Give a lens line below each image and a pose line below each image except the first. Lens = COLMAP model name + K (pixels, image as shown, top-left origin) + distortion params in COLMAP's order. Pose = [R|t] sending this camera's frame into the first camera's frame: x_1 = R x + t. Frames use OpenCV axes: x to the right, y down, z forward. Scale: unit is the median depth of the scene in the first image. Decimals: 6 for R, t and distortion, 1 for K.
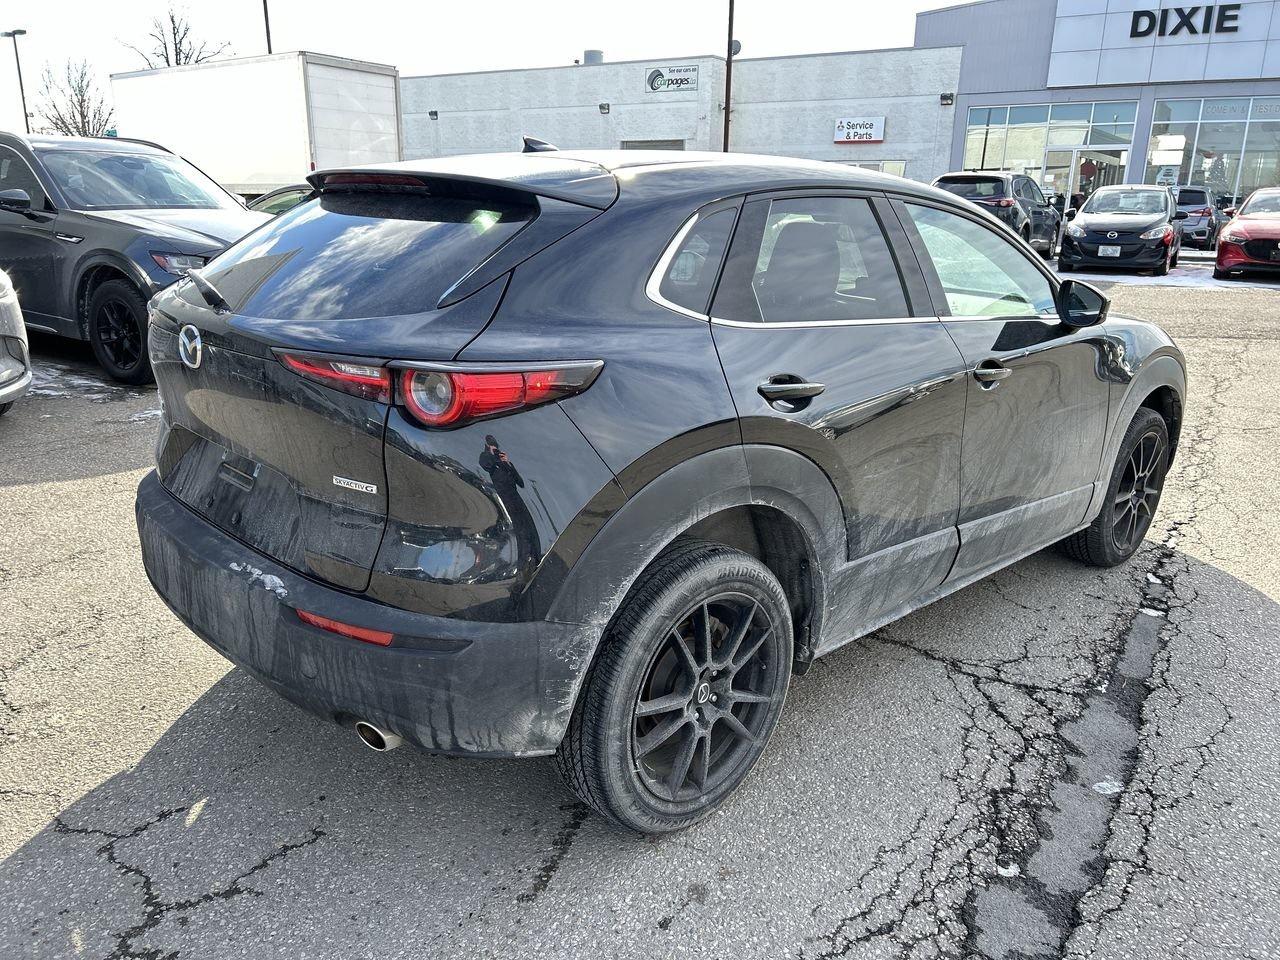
lens RADIAL K [[948.5, 0, 629.3], [0, 948.5, 484.2], [0, 0, 1]] dist [0.057843, -0.060302]
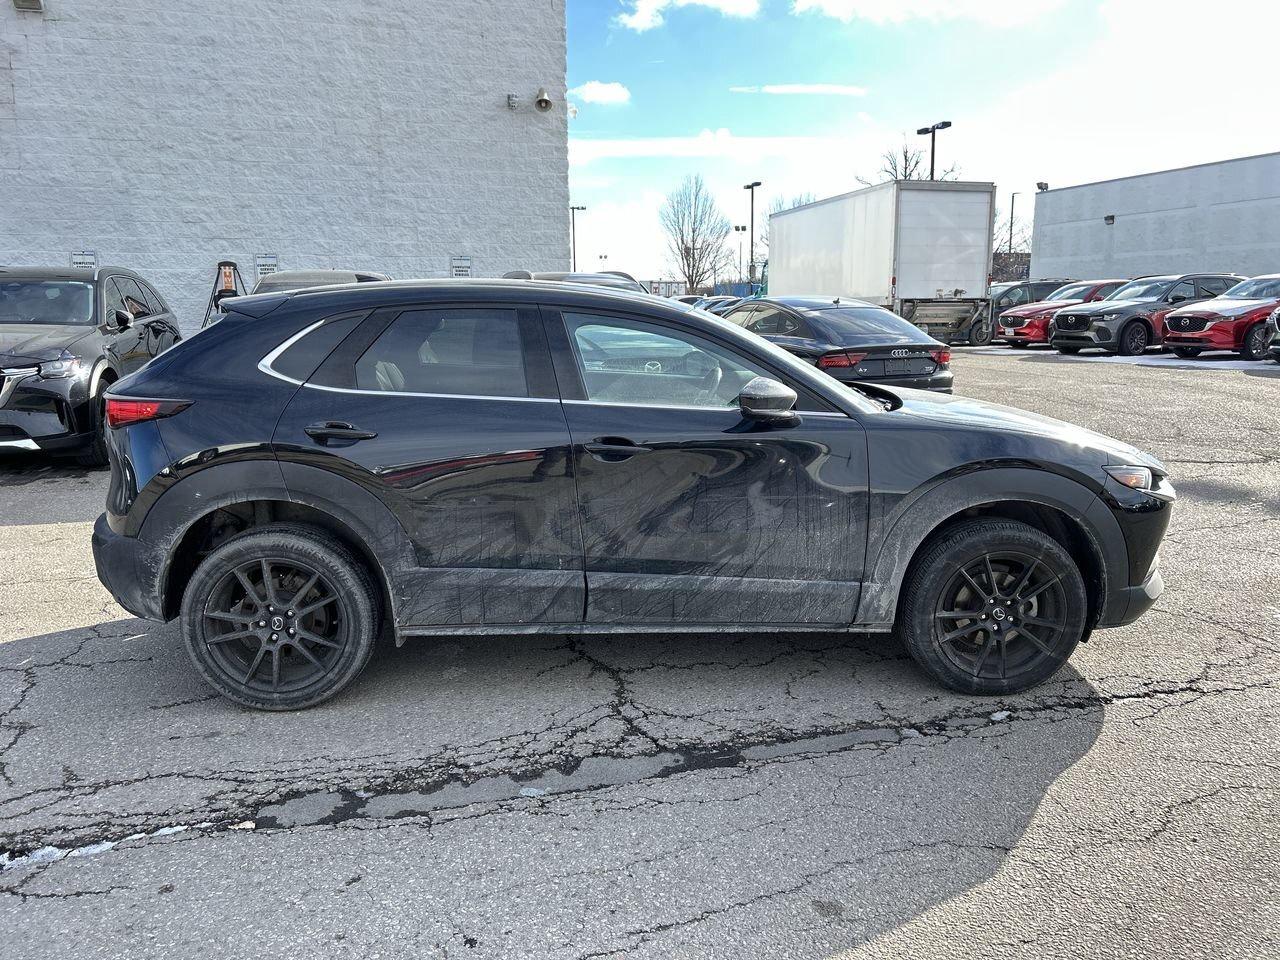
lens RADIAL K [[940.0, 0, 633.6], [0, 940.0, 480.2], [0, 0, 1]] dist [0.064275, -0.067717]
pose [[0.763063, 0.096711, -0.639047, 1.280913], [-0.166640, 0.984752, -0.049949, -0.024449], [0.624472, 0.144605, 0.767544, 0.126980]]
